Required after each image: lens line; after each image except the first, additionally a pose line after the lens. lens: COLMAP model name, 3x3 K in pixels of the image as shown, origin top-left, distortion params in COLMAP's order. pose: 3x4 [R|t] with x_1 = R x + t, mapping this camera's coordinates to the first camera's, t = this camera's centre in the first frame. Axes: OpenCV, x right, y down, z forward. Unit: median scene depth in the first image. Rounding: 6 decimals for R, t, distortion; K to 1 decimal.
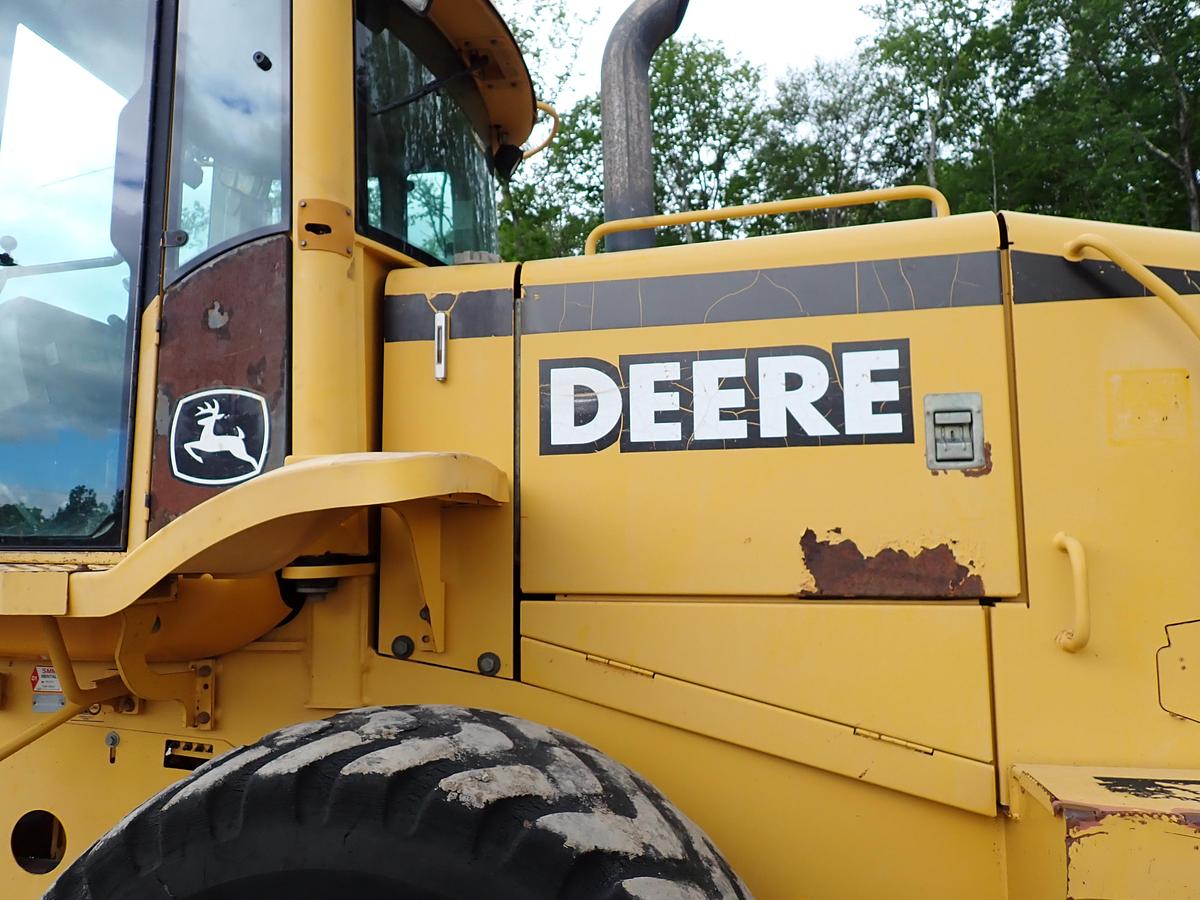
lens RADIAL K [[887.0, 0, 598.6], [0, 887.0, 450.4], [0, 0, 1]] dist [0.015498, -0.015376]
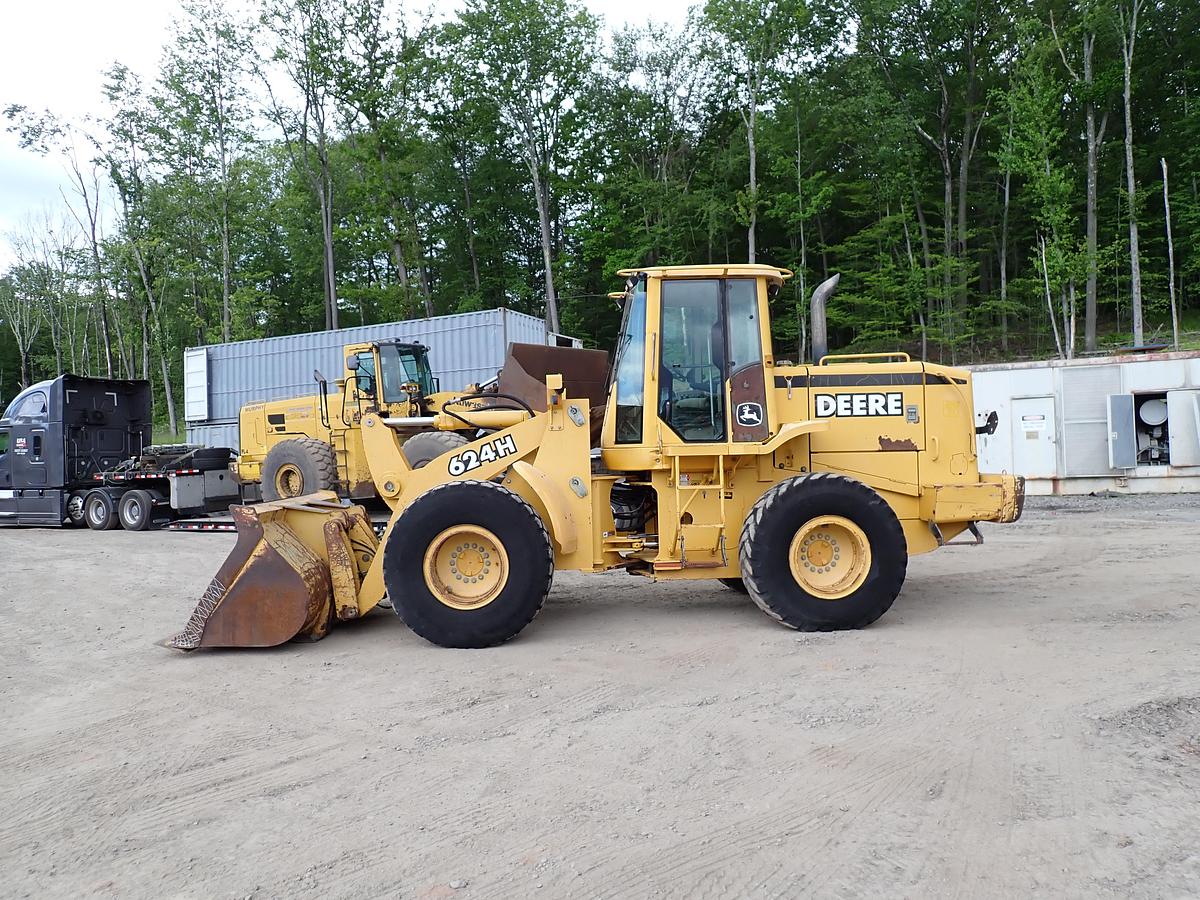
lens RADIAL K [[887.0, 0, 603.6], [0, 887.0, 459.8], [0, 0, 1]] dist [0.015498, -0.015376]
pose [[0.972216, -0.014210, 0.233652, -2.000716], [-0.010589, 0.994464, 0.104542, -0.223601], [-0.233844, -0.104111, 0.966684, -2.766253]]
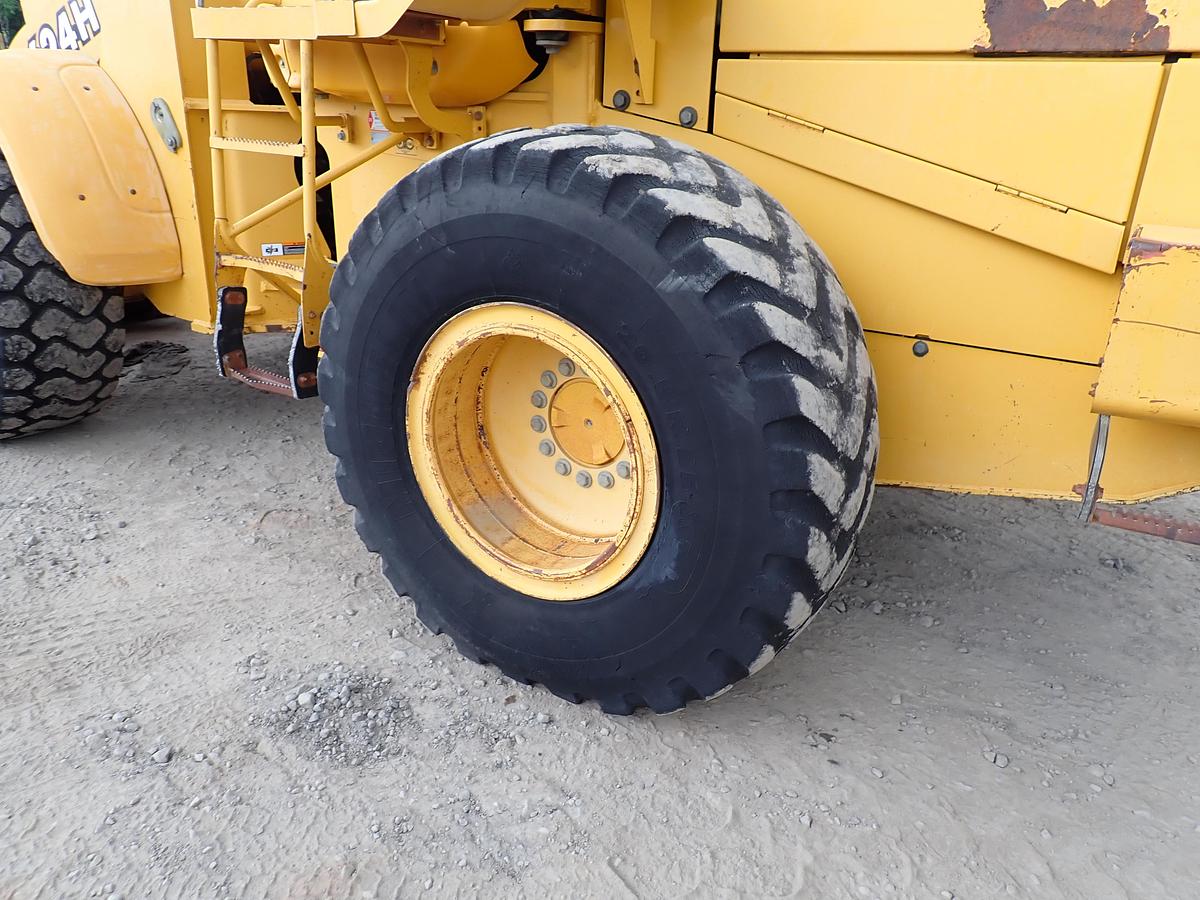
lens RADIAL K [[887.0, 0, 598.5], [0, 887.0, 445.9], [0, 0, 1]] dist [0.015498, -0.015376]
pose [[0.923166, 0.175665, -0.341917, 0.246232], [-0.000886, 0.890446, 0.455087, 0.096589], [0.384401, -0.419818, 0.822185, -0.184128]]
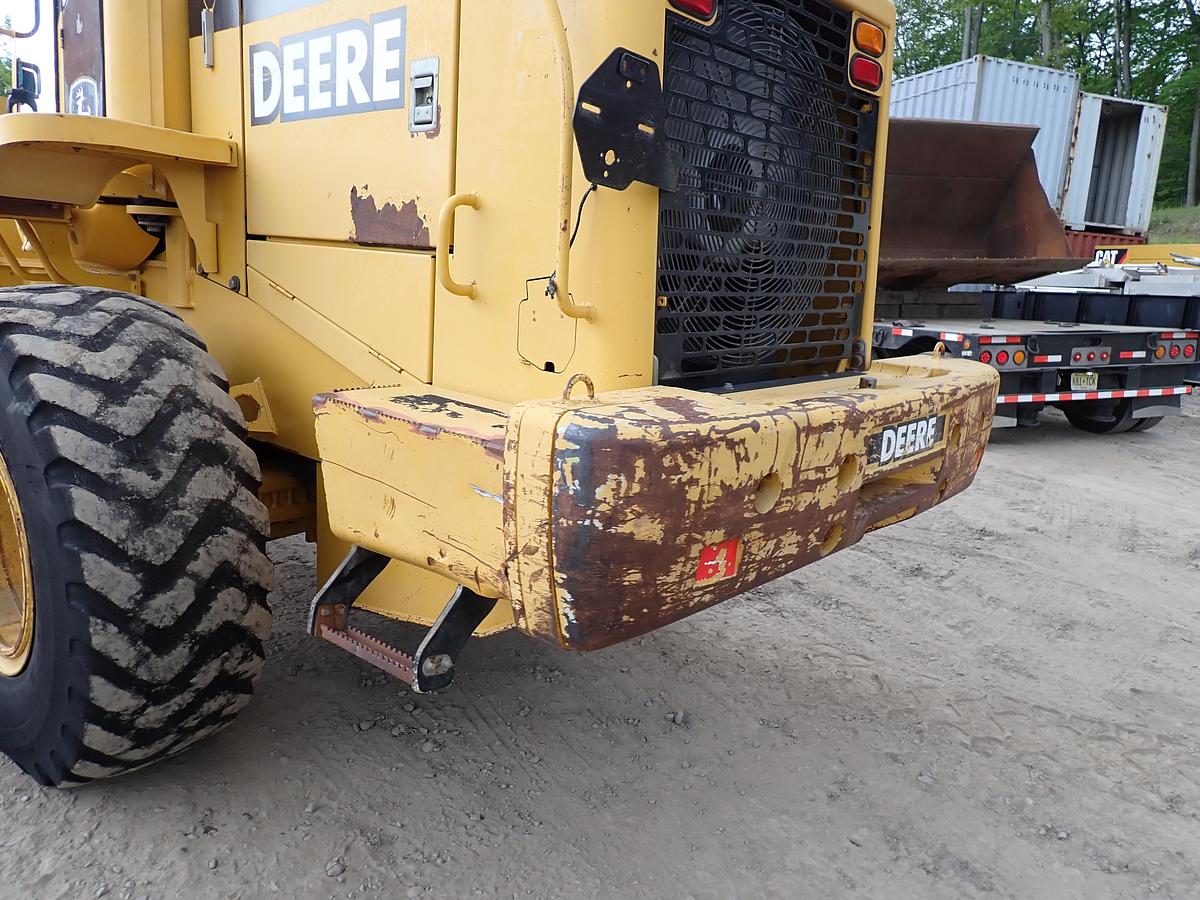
lens RADIAL K [[887.0, 0, 594.9], [0, 887.0, 445.0], [0, 0, 1]] dist [0.015498, -0.015376]
pose [[0.849378, 0.170996, -0.499317, 1.127898], [-0.018494, 0.955123, 0.295630, 0.058870], [0.527461, -0.241867, 0.814423, 0.095132]]
